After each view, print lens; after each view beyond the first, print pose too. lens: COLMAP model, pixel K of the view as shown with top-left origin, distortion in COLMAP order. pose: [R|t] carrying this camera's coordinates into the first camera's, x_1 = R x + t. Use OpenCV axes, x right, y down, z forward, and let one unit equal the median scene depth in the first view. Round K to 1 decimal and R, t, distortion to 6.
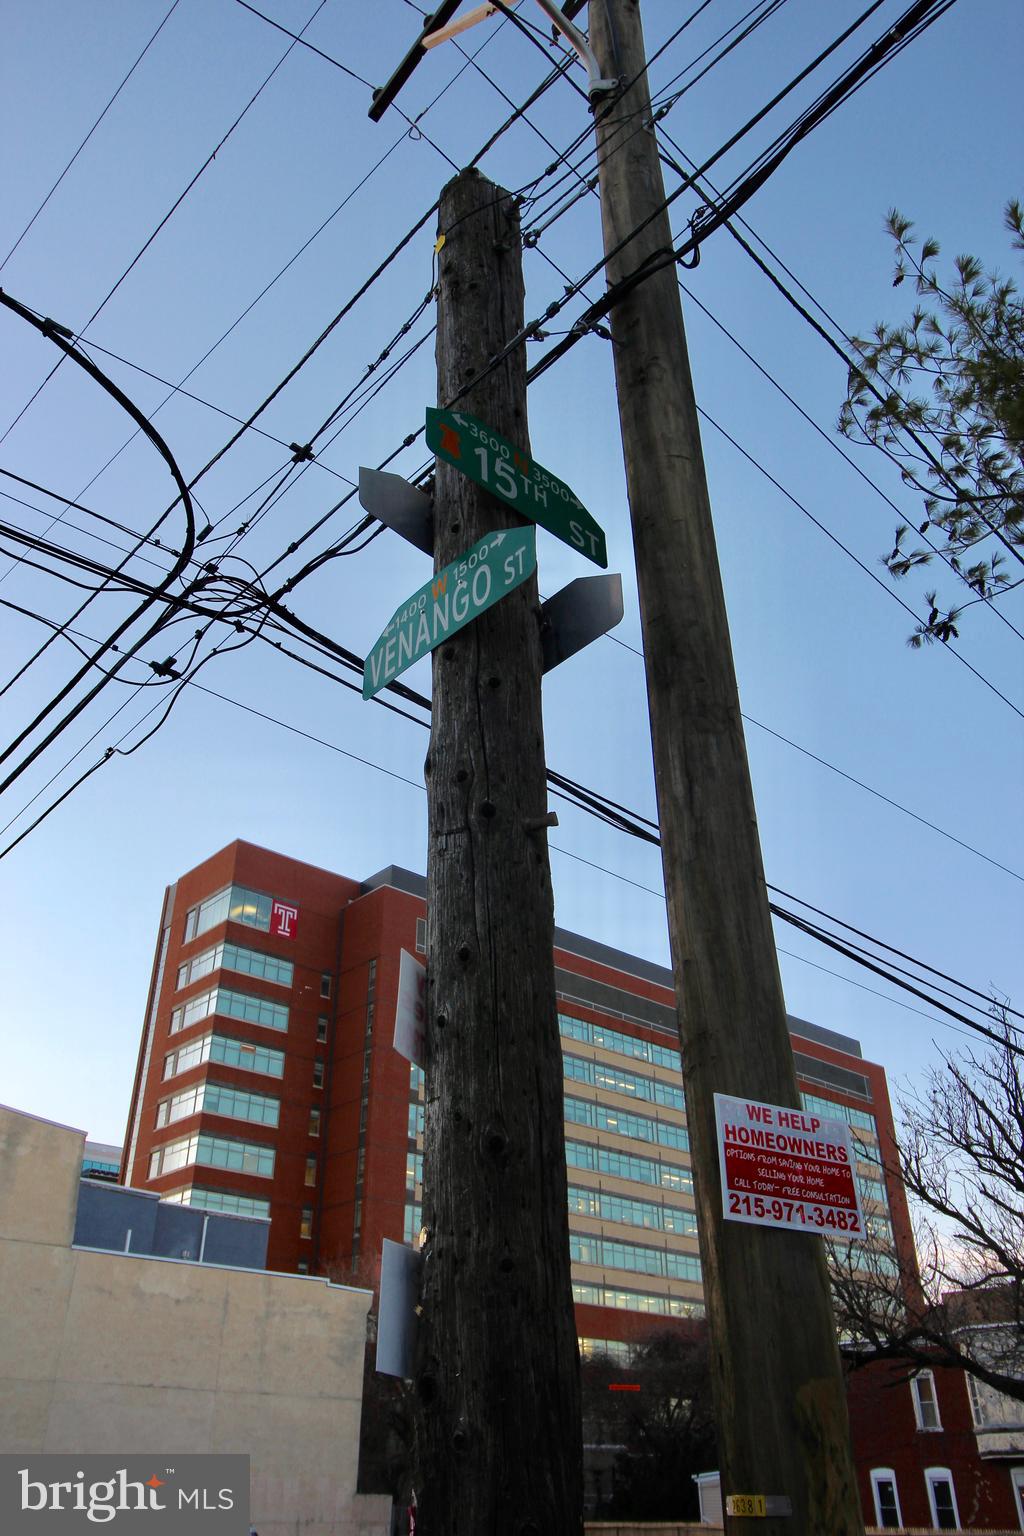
lens RADIAL K [[1214.4, 0, 491.2], [0, 1214.4, 772.9], [0, 0, 1]] dist [0.022246, -0.006950]
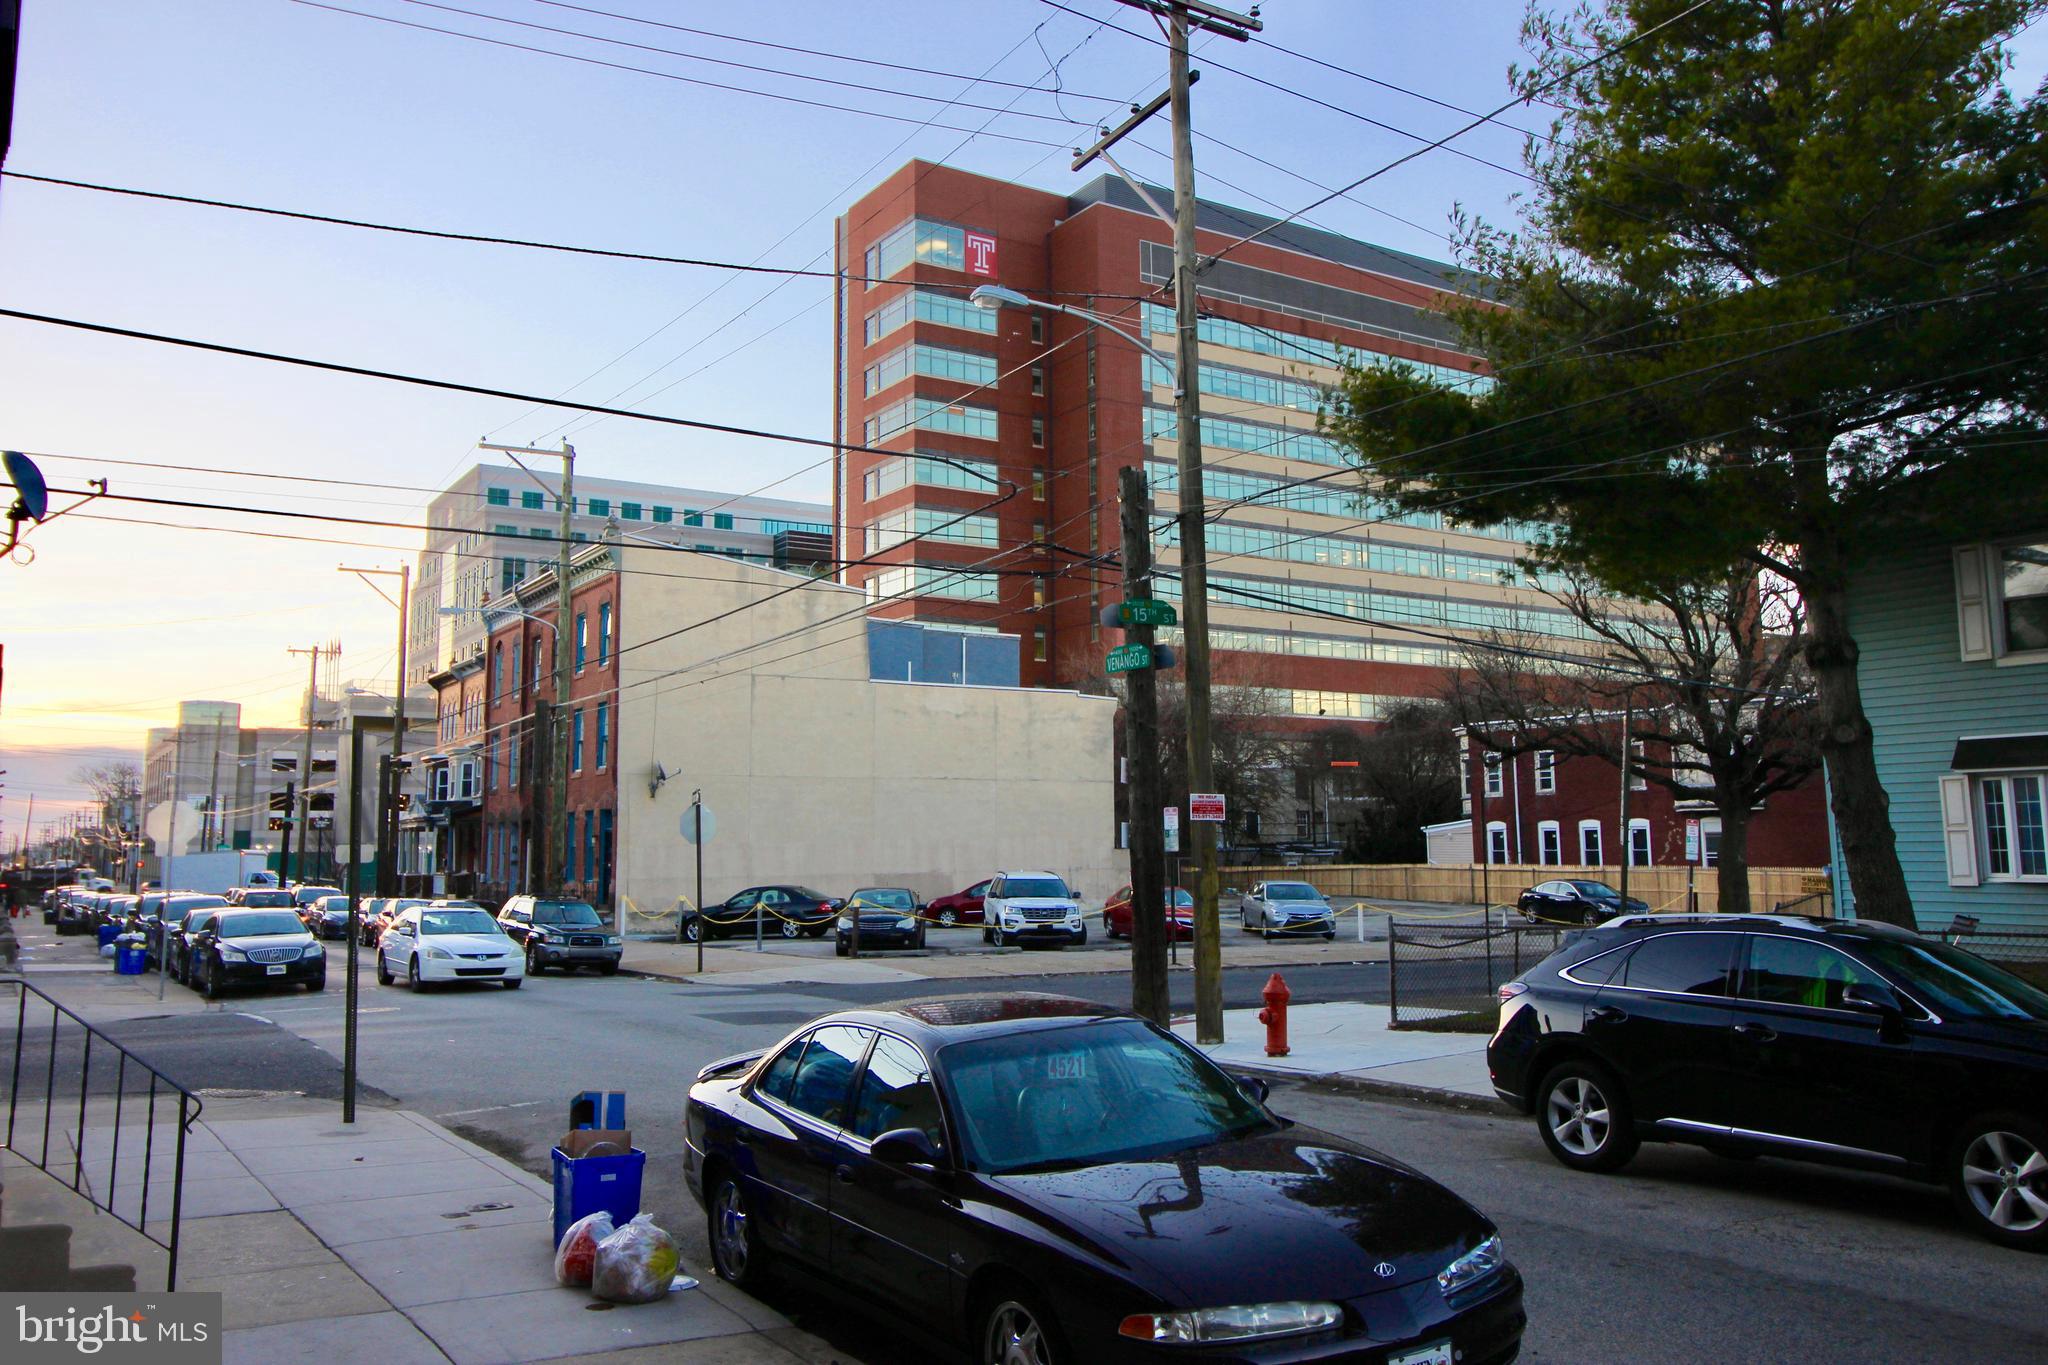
lens RADIAL K [[1619.2, 0, 1024.0], [0, 1619.2, 682.5], [0, 0, 1]] dist [0.022246, -0.006950]
pose [[0.988832, -0.030399, -0.145903, 0.013116], [0.089378, 0.904356, 0.417314, -0.078297], [0.119262, -0.425694, 0.896973, -0.125255]]
